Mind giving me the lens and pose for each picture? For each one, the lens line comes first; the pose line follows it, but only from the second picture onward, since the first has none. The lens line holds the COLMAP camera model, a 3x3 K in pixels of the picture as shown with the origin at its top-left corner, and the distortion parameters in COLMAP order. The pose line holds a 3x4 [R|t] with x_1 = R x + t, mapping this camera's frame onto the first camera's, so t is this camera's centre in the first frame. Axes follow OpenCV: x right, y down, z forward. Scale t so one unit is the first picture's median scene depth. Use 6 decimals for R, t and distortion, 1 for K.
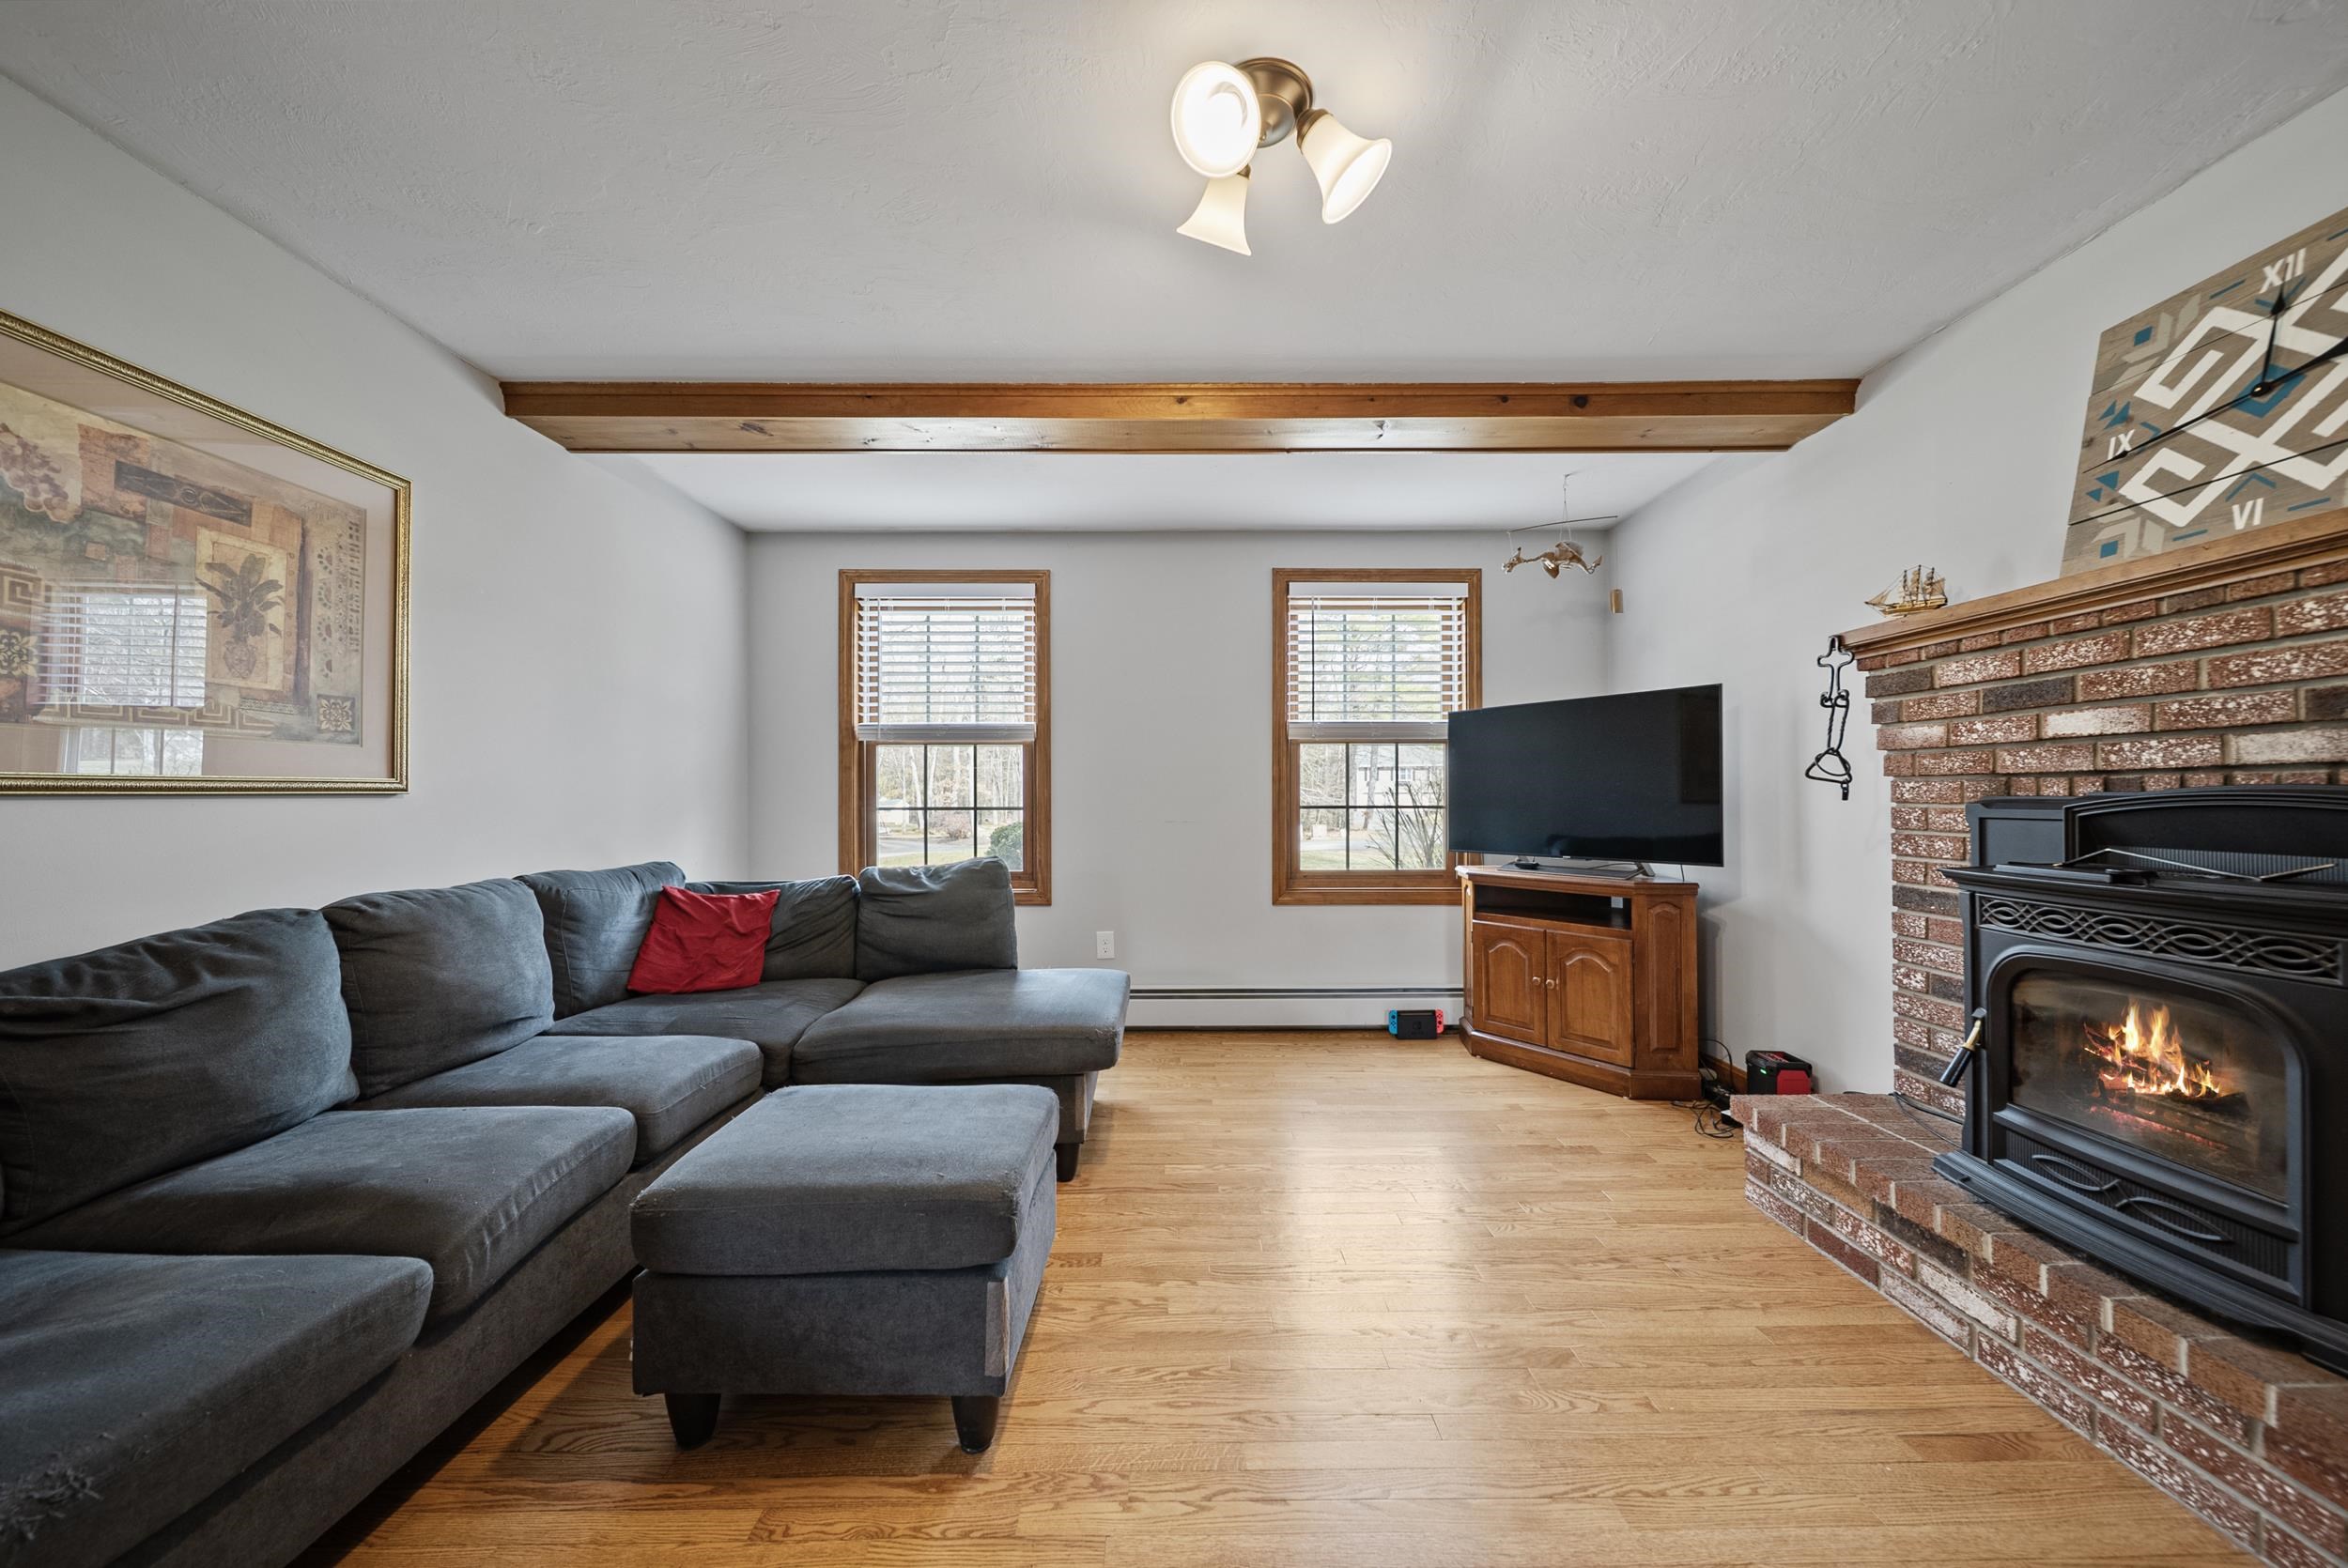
lens RADIAL K [[833.7, 0, 1174.6], [0, 833.7, 791.3], [0, 0, 1]] dist [-0.000042, -0.001583]
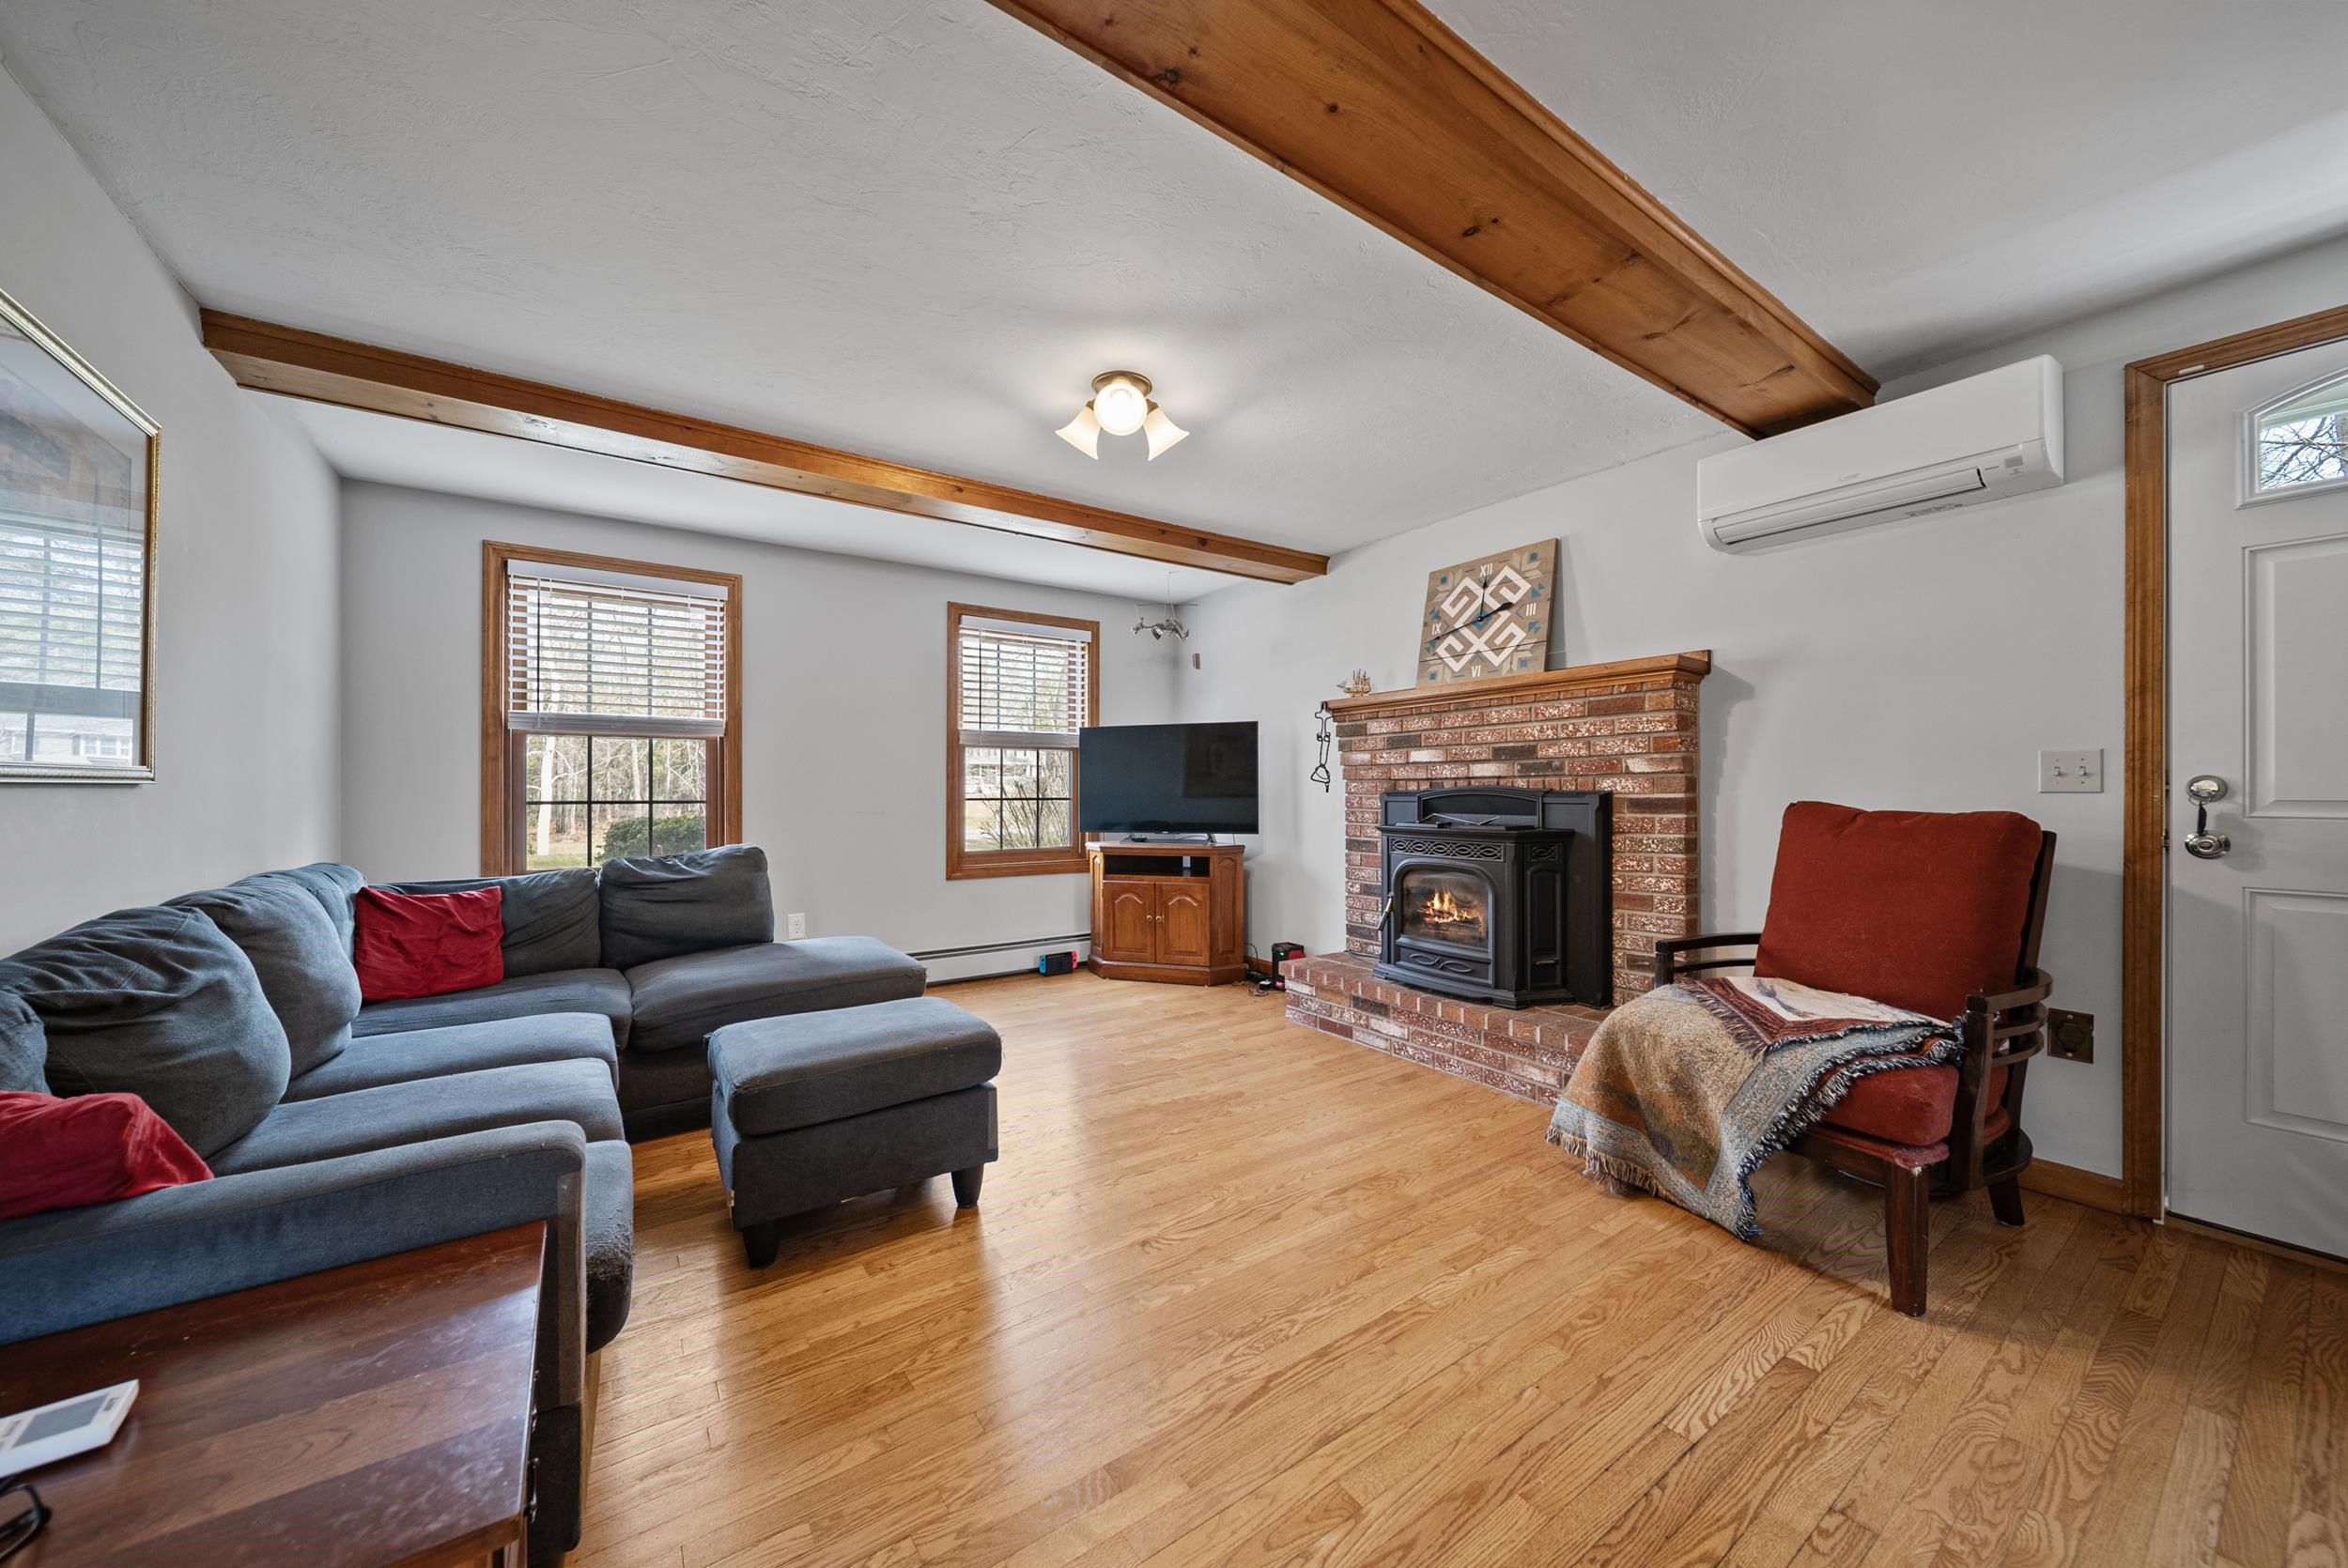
lens RADIAL K [[833.7, 0, 1178.9], [0, 833.7, 792.5], [0, 0, 1]] dist [-0.000042, -0.001583]
pose [[0.820725, 0.000995, 0.571323, -0.631856], [-0.004421, 0.999980, 0.004609, 0.004228], [-0.571306, -0.006308, 0.820713, -0.390329]]
